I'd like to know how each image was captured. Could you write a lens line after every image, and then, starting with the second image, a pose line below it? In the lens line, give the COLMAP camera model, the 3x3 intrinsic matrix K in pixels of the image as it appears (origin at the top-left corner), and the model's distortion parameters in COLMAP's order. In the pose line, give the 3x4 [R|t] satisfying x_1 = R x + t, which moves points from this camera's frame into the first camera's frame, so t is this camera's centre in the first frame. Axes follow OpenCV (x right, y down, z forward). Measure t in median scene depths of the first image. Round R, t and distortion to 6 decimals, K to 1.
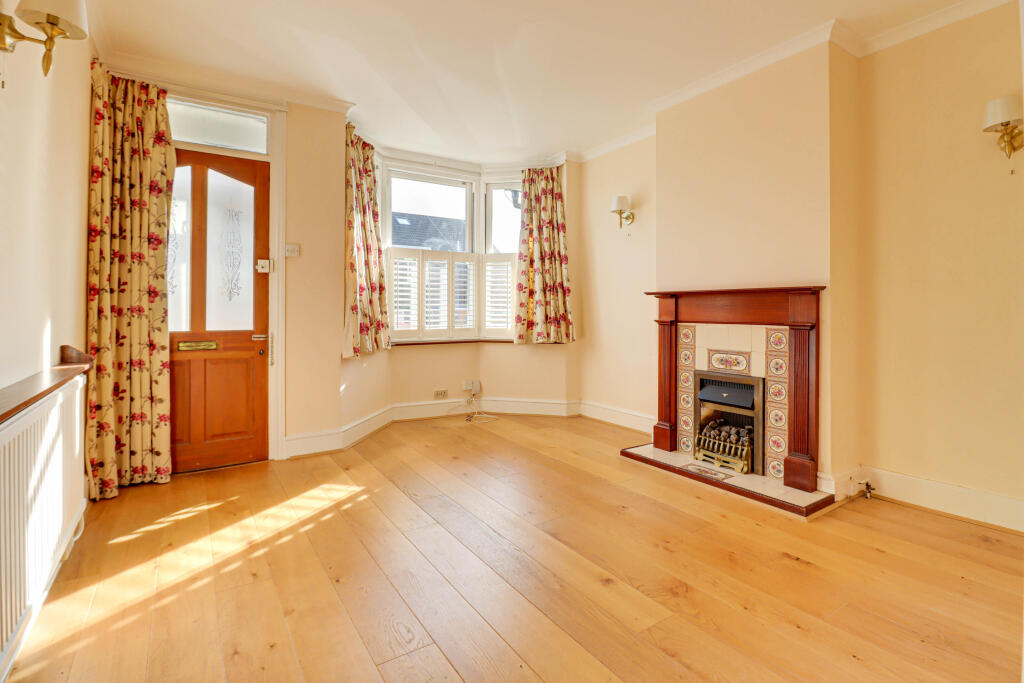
lens RADIAL K [[480.2, 0, 506.1], [0, 480.2, 311.0], [0, 0, 1]] dist [-0.017054, -0.001444]
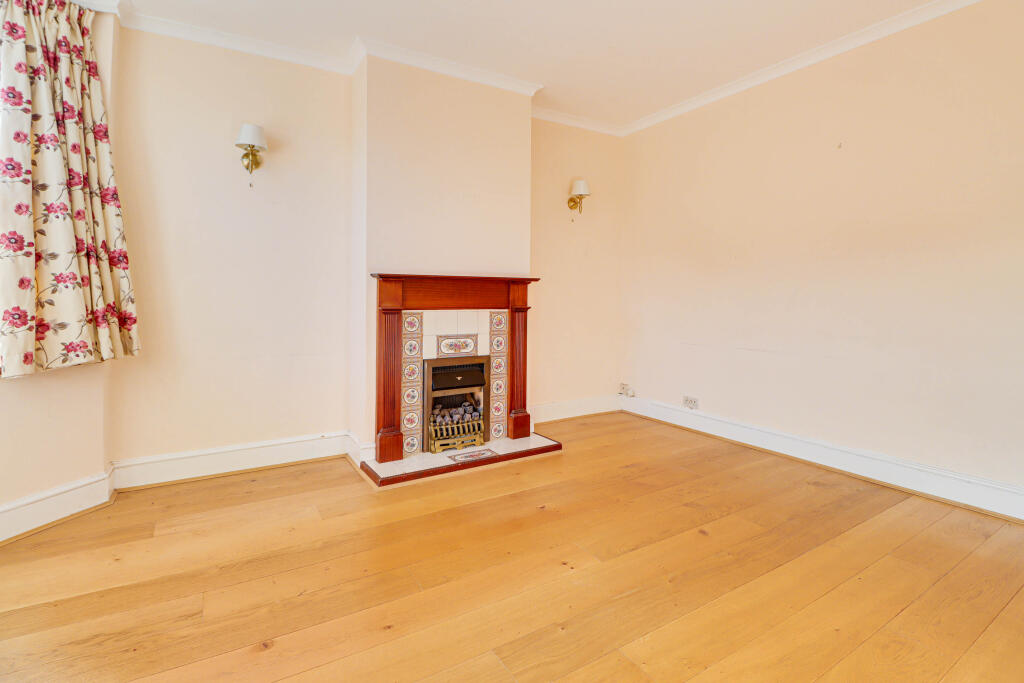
lens RADIAL K [[480.2, 0, 506.7], [0, 480.2, 291.0], [0, 0, 1]] dist [-0.017054, -0.001444]
pose [[0.033919, 0.007416, 0.999397, -0.539459], [-0.000999, 0.999972, -0.007386, -0.004916], [-0.999424, -0.000748, 0.033926, 0.808526]]
